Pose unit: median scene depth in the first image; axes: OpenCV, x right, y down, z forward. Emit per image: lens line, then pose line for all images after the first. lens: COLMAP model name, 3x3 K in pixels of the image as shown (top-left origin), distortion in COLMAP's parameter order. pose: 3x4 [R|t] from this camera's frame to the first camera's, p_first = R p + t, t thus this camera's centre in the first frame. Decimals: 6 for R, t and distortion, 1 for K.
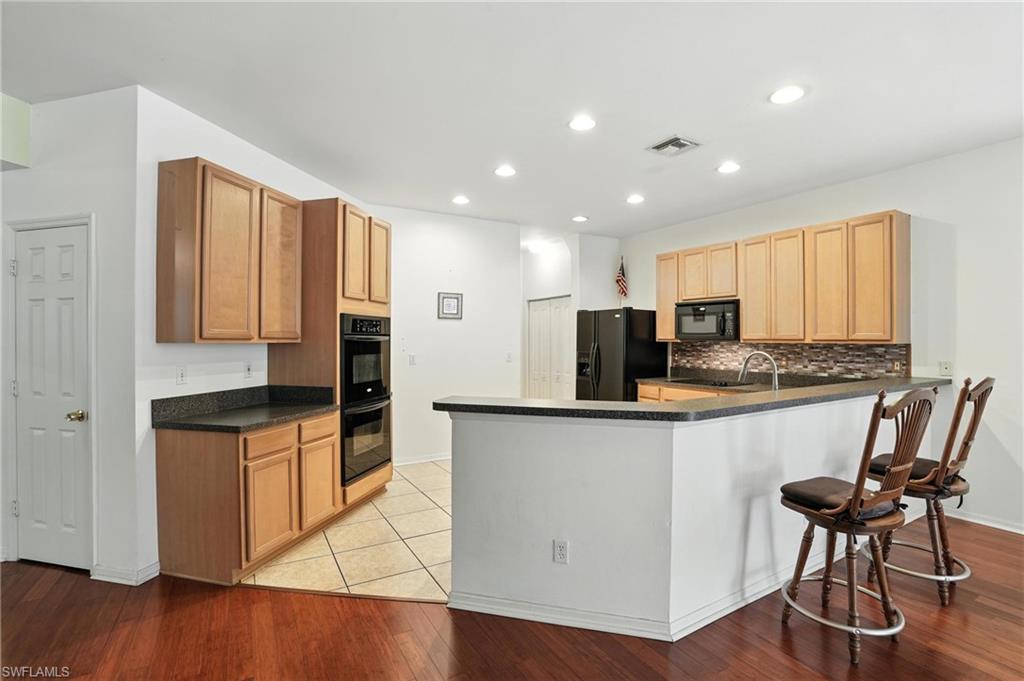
lens RADIAL K [[478.4, 0, 513.9], [0, 478.4, 337.6], [0, 0, 1]] dist [-0.069649, 0.023794]
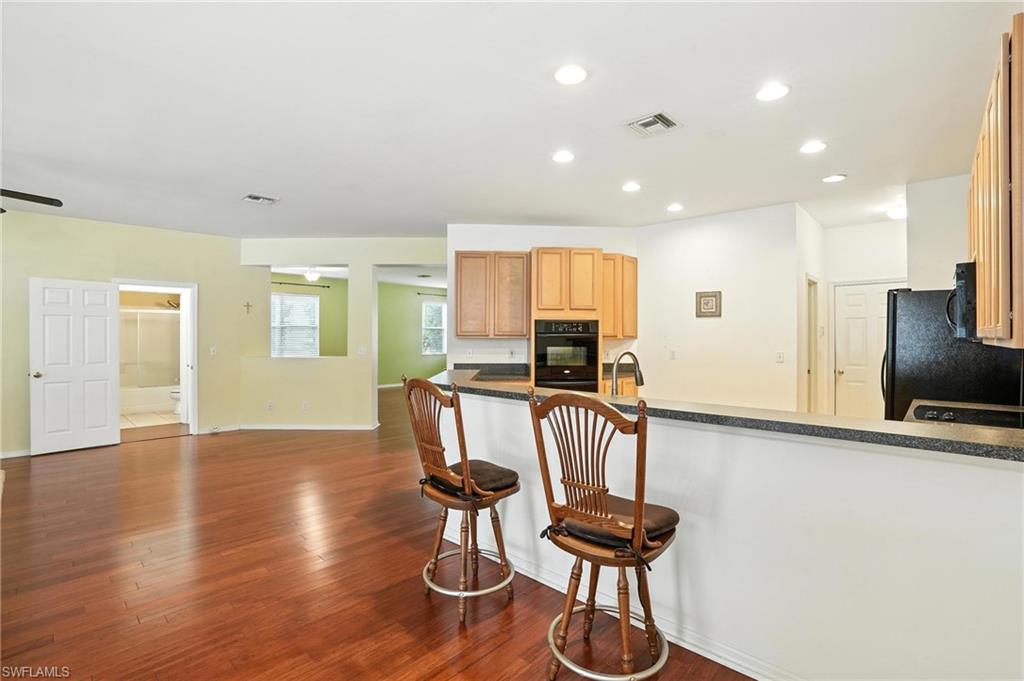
lens RADIAL K [[478.4, 0, 513.9], [0, 478.4, 337.6], [0, 0, 1]] dist [-0.069649, 0.023794]
pose [[0.294256, 0.005556, -0.955711, 1.123364], [0.003344, 0.999971, 0.006843, -0.003065], [0.955721, -0.005210, 0.294228, 0.457577]]
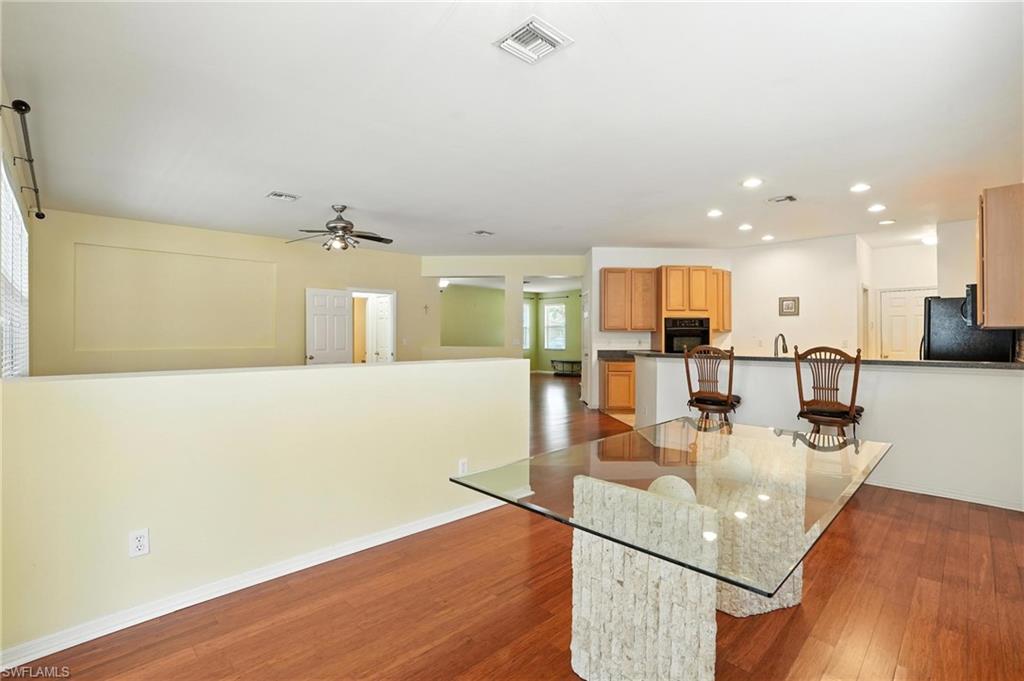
lens RADIAL K [[478.4, 0, 513.9], [0, 478.4, 337.6], [0, 0, 1]] dist [-0.069649, 0.023794]
pose [[0.258893, 0.004719, -0.965894, 1.562354], [0.004655, 0.999970, 0.006134, 0.023911], [0.965895, -0.006085, 0.258864, -0.243851]]
